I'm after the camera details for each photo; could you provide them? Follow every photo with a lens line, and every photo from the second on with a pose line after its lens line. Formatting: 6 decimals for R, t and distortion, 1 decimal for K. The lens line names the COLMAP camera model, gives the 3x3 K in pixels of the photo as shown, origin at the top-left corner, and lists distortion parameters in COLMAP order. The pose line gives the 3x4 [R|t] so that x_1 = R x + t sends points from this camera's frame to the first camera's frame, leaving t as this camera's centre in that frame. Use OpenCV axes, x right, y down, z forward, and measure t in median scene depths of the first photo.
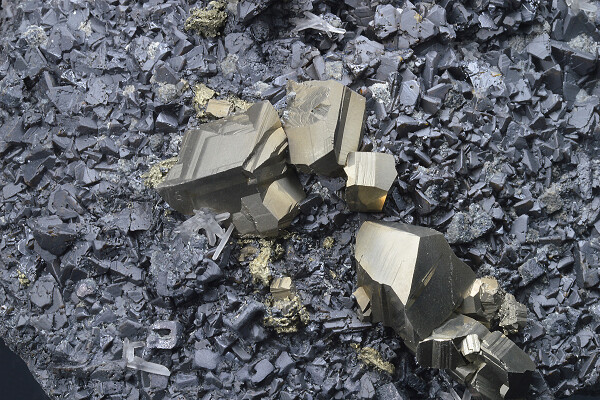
lens RADIAL K [[1679.3, 0, 301.0], [0, 1679.3, 198.8], [0, 0, 1]] dist [-0.052025, 0.000000]
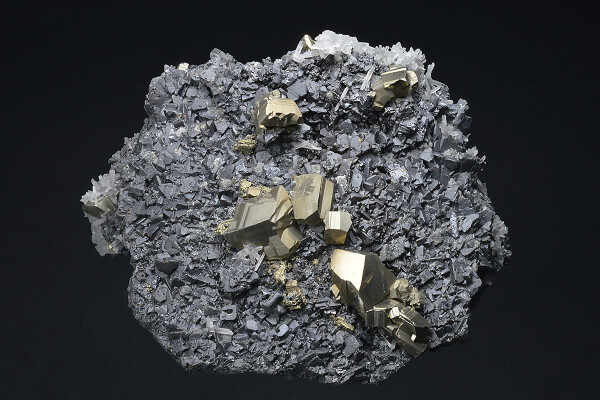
lens RADIAL K [[1679.3, 0, 299.6], [0, 1679.3, 200.5], [0, 0, 1]] dist [-0.052025, 0.000000]
pose [[0.999095, -0.027702, 0.032268, -0.059170], [0.030963, 0.993947, -0.105406, 0.152505], [-0.029153, 0.106310, 0.993906, -0.839933]]
